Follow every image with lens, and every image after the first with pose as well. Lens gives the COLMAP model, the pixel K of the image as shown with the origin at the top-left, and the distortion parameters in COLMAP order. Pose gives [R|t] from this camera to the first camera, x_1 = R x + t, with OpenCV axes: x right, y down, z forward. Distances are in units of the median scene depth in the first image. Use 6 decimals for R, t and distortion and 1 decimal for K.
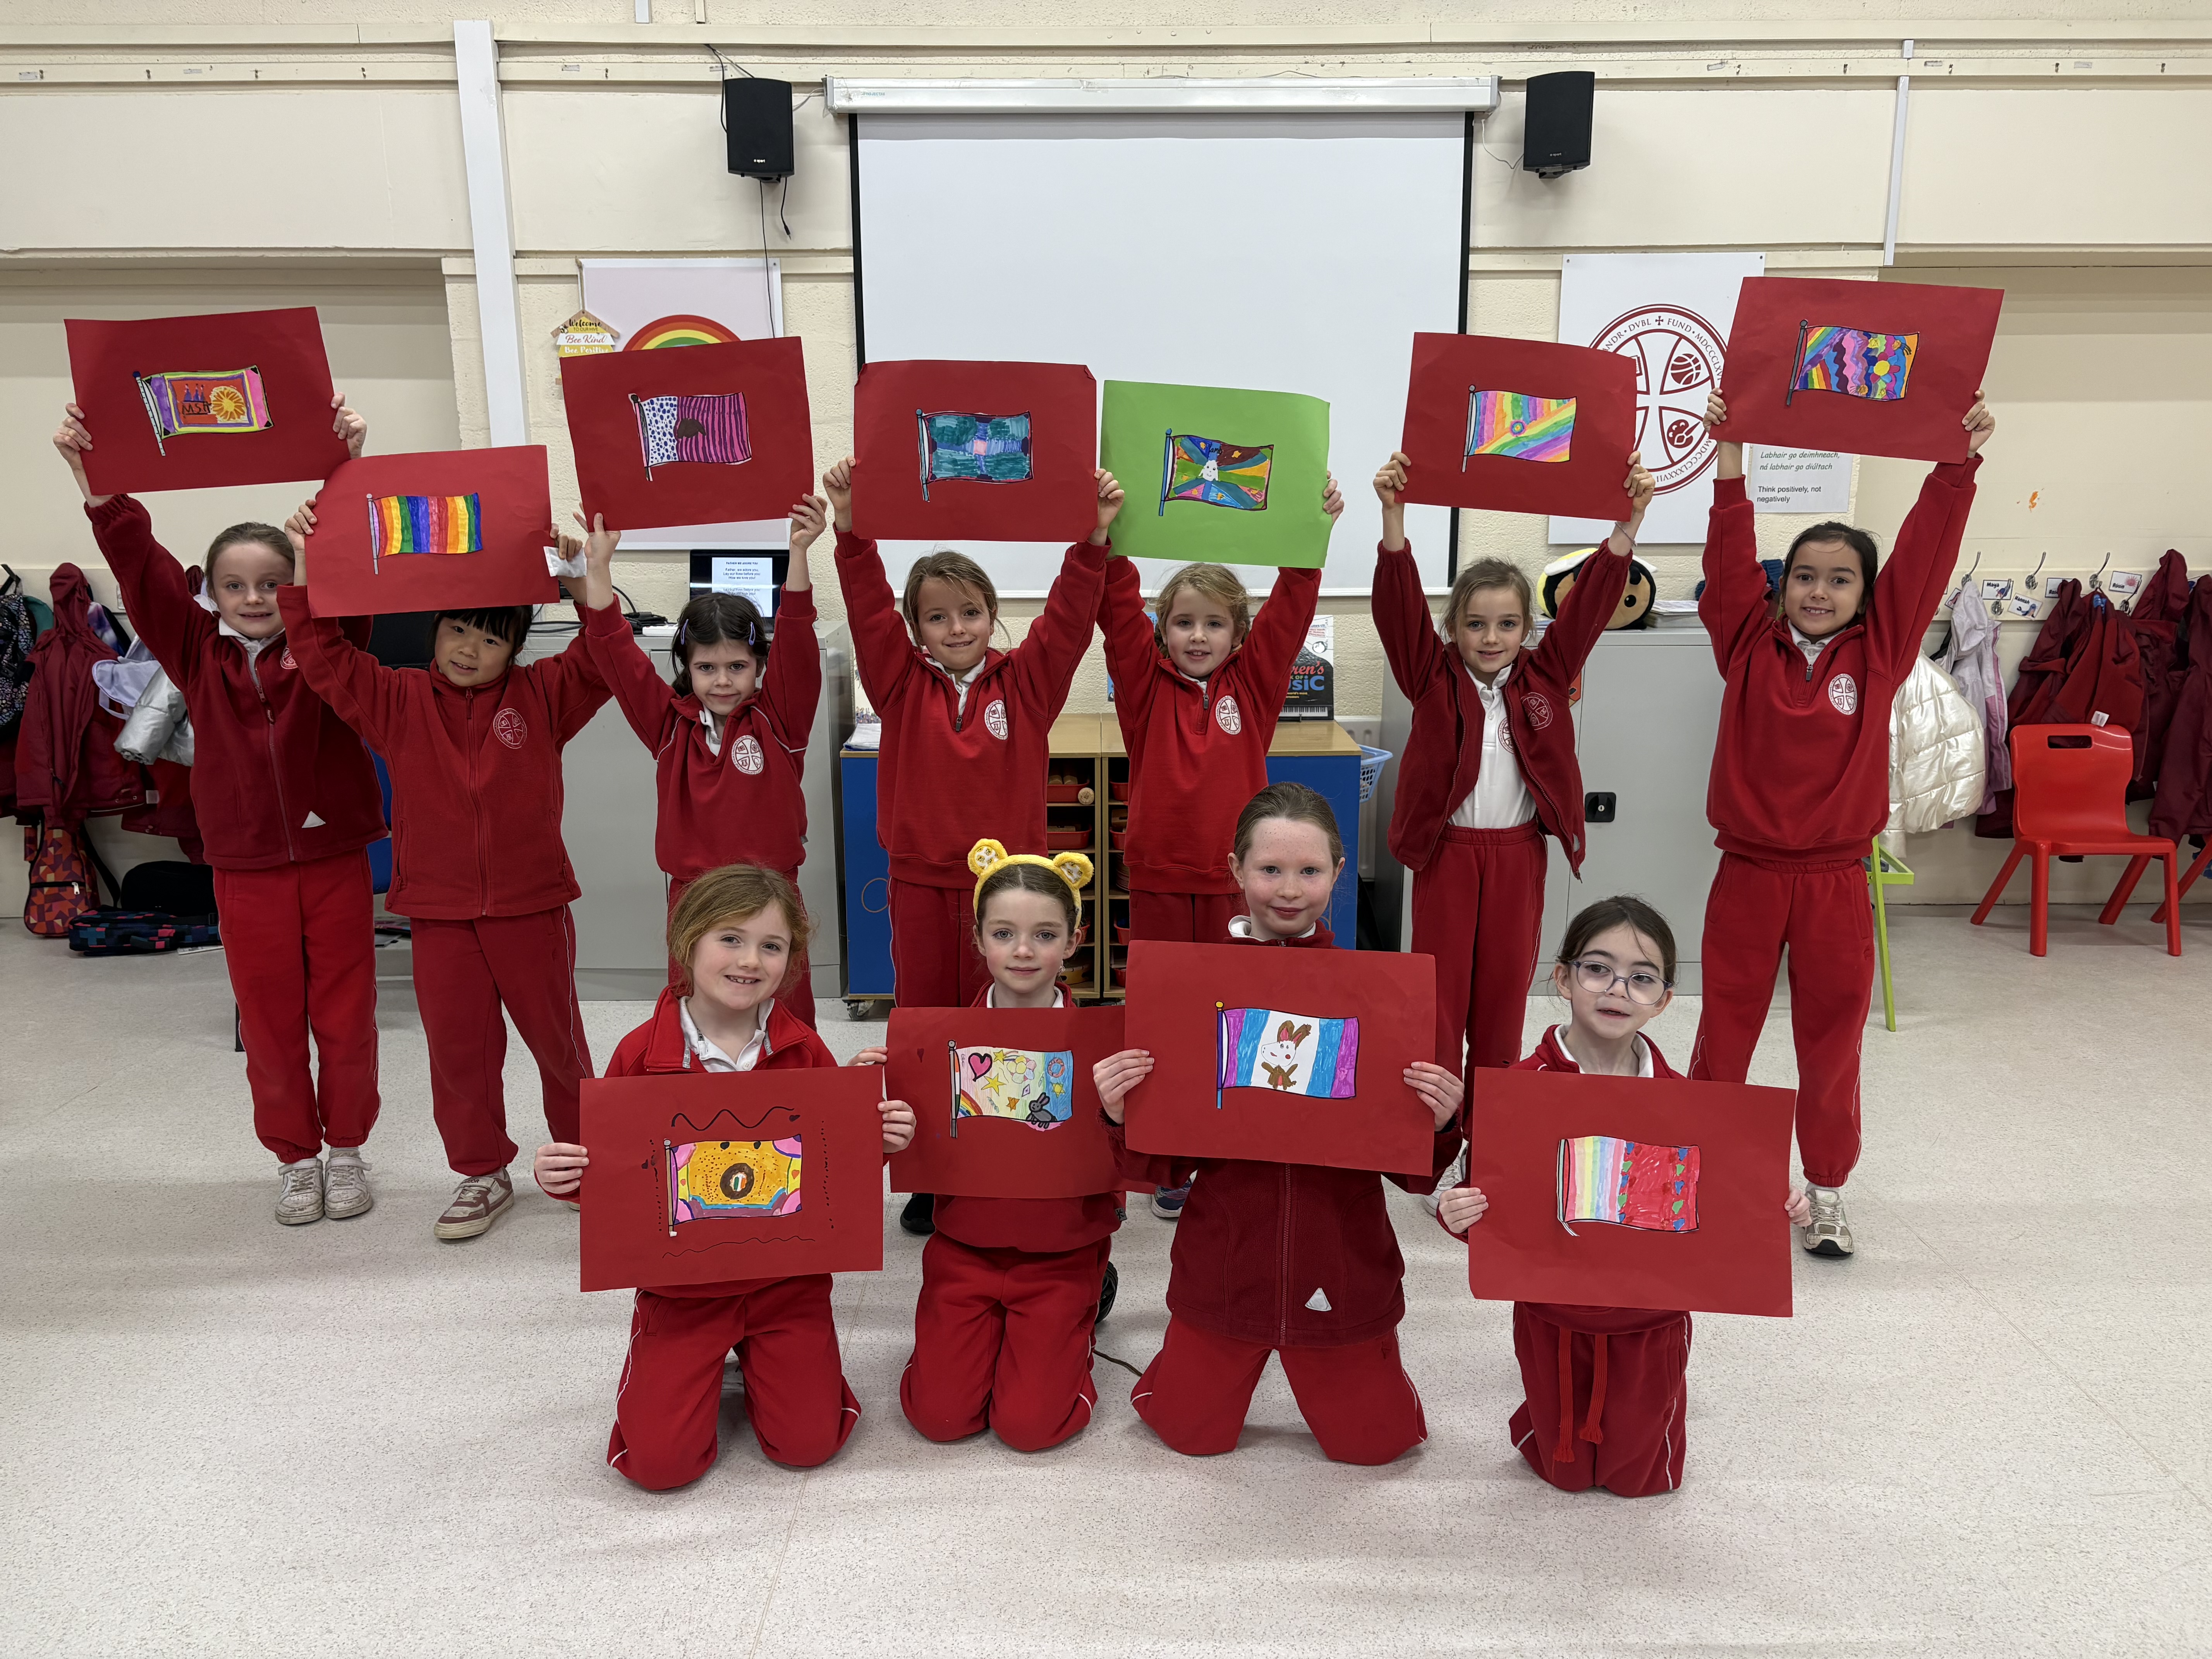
lens RADIAL K [[1669.2, 0, 1103.9], [0, 1669.2, 835.1], [0, 0, 1]] dist [0.015654, -0.029117]
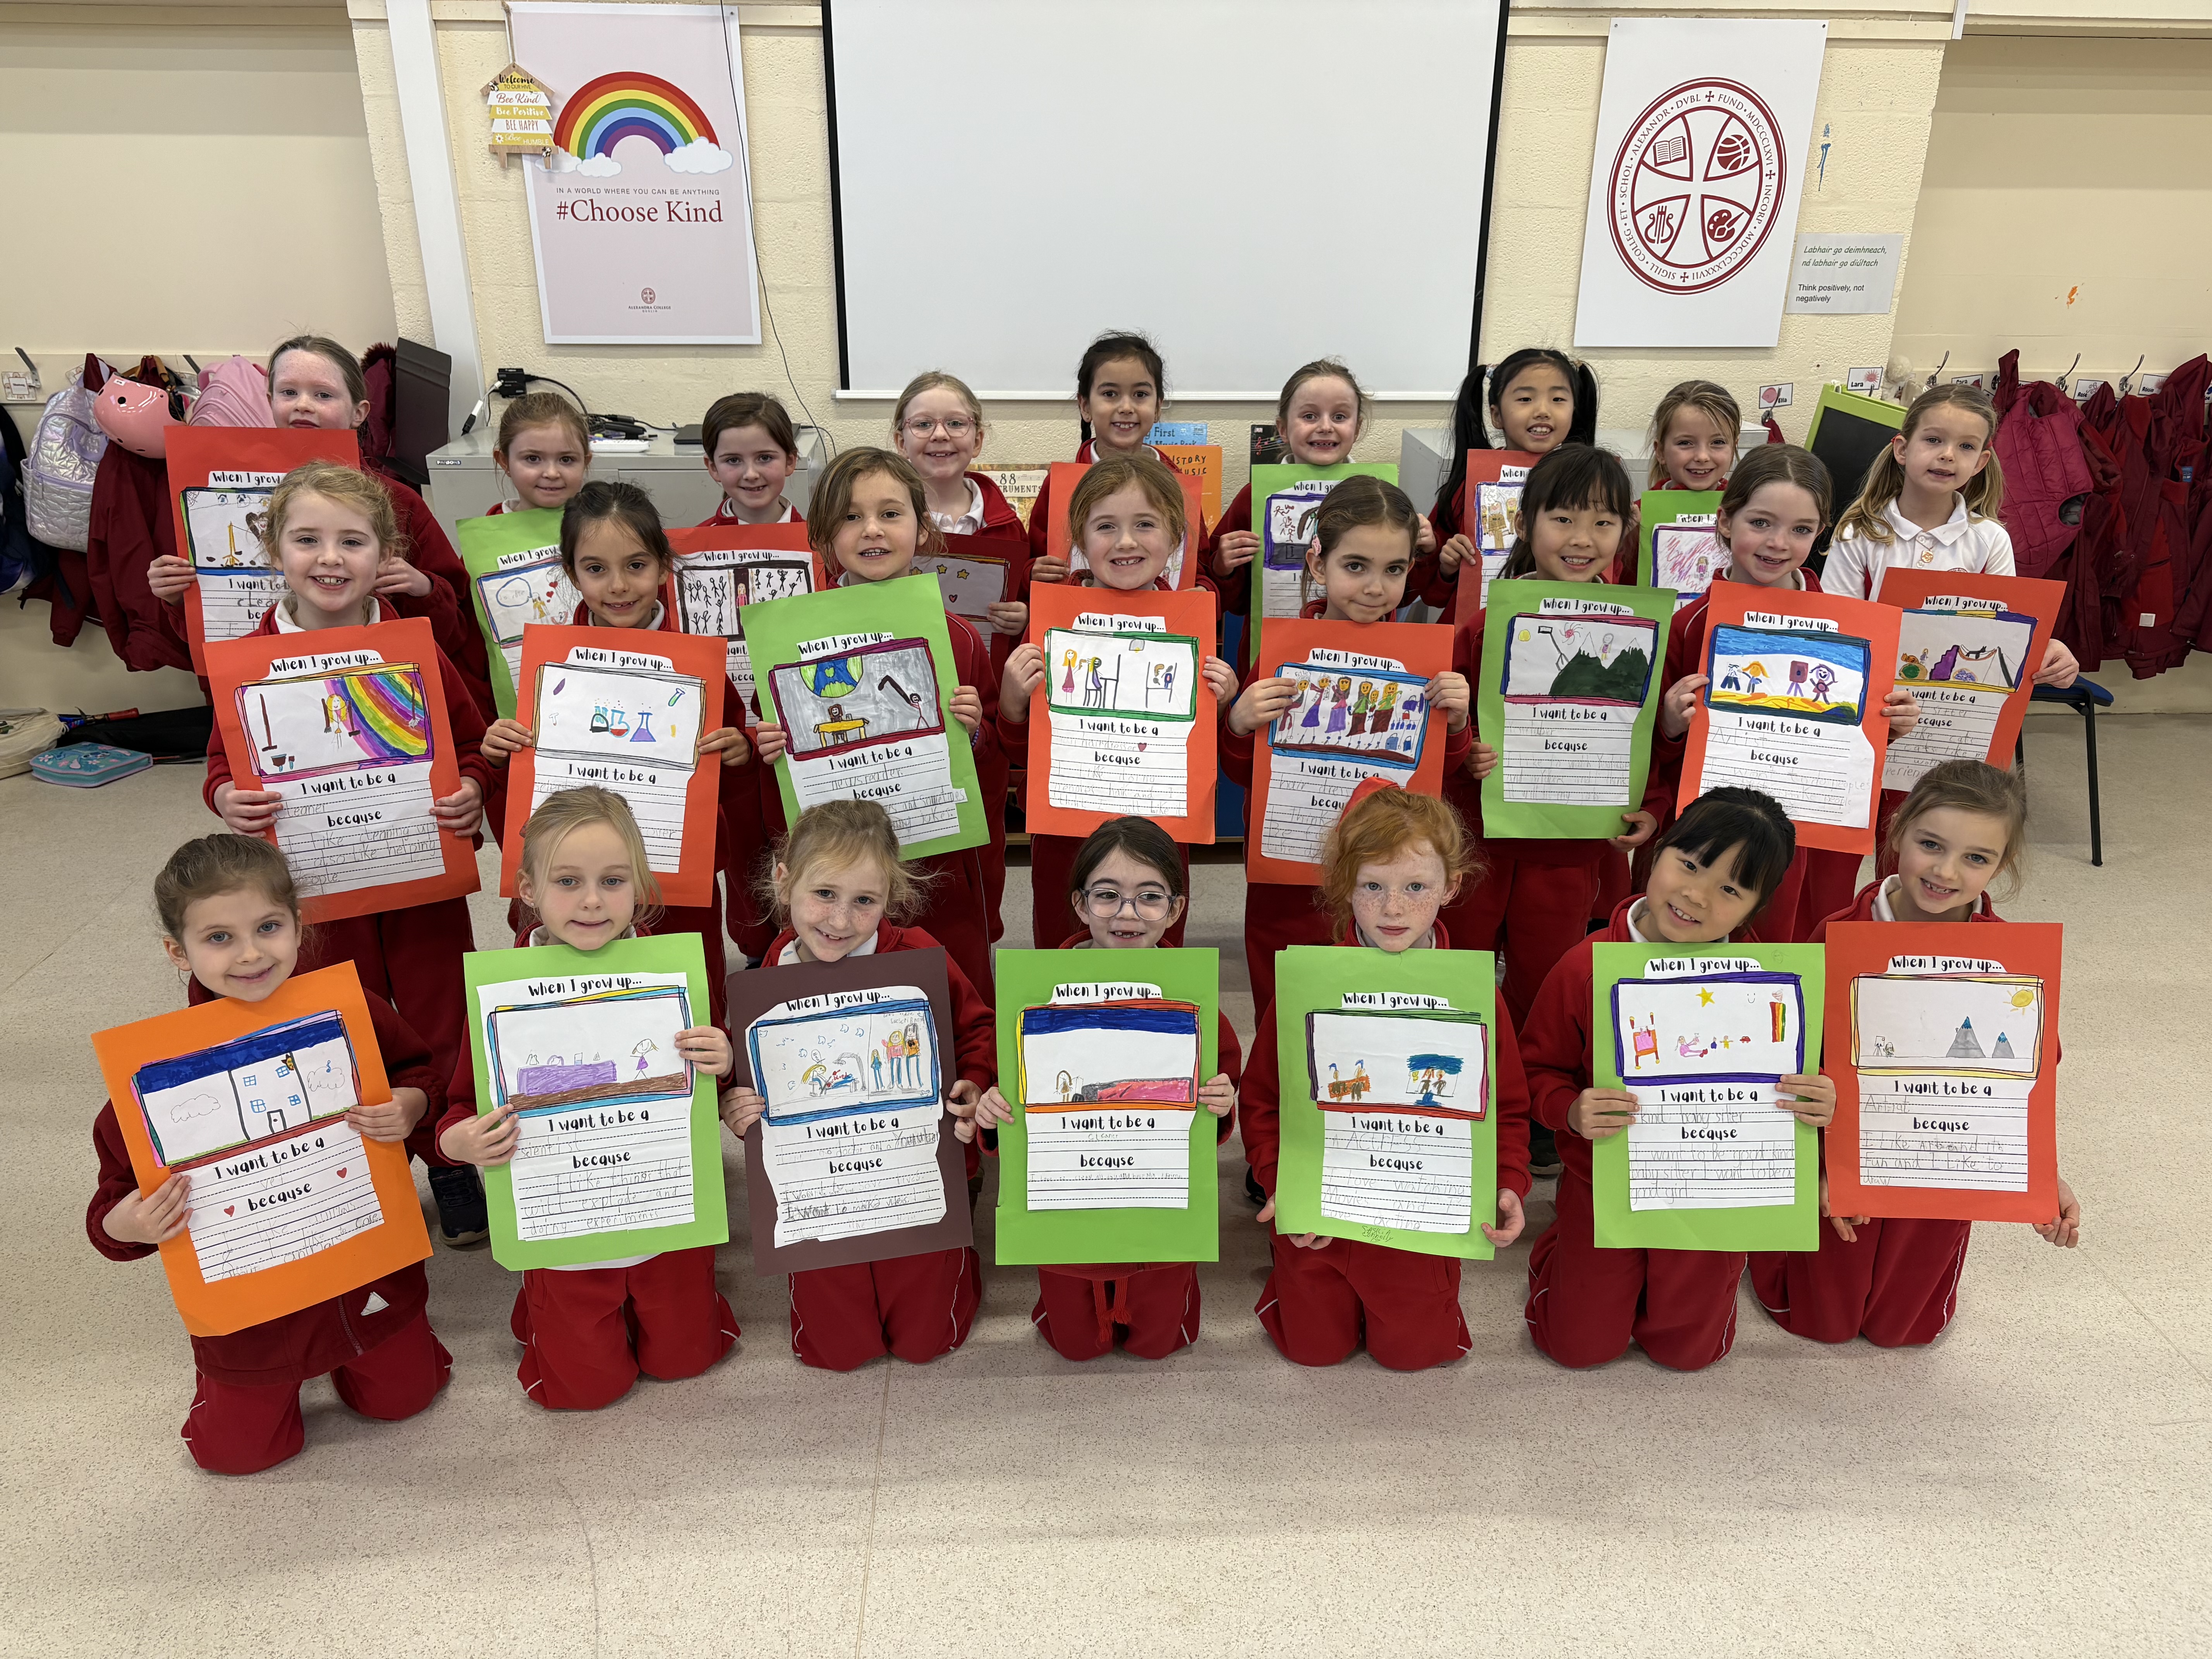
lens RADIAL K [[1669.2, 0, 1093.5], [0, 1669.2, 833.9], [0, 0, 1]] dist [0.015654, -0.029117]
pose [[0.998788, -0.005495, 0.048903, -0.055414], [-0.003105, 0.984729, 0.174068, -0.074010], [-0.049113, -0.174009, 0.983519, 0.049550]]
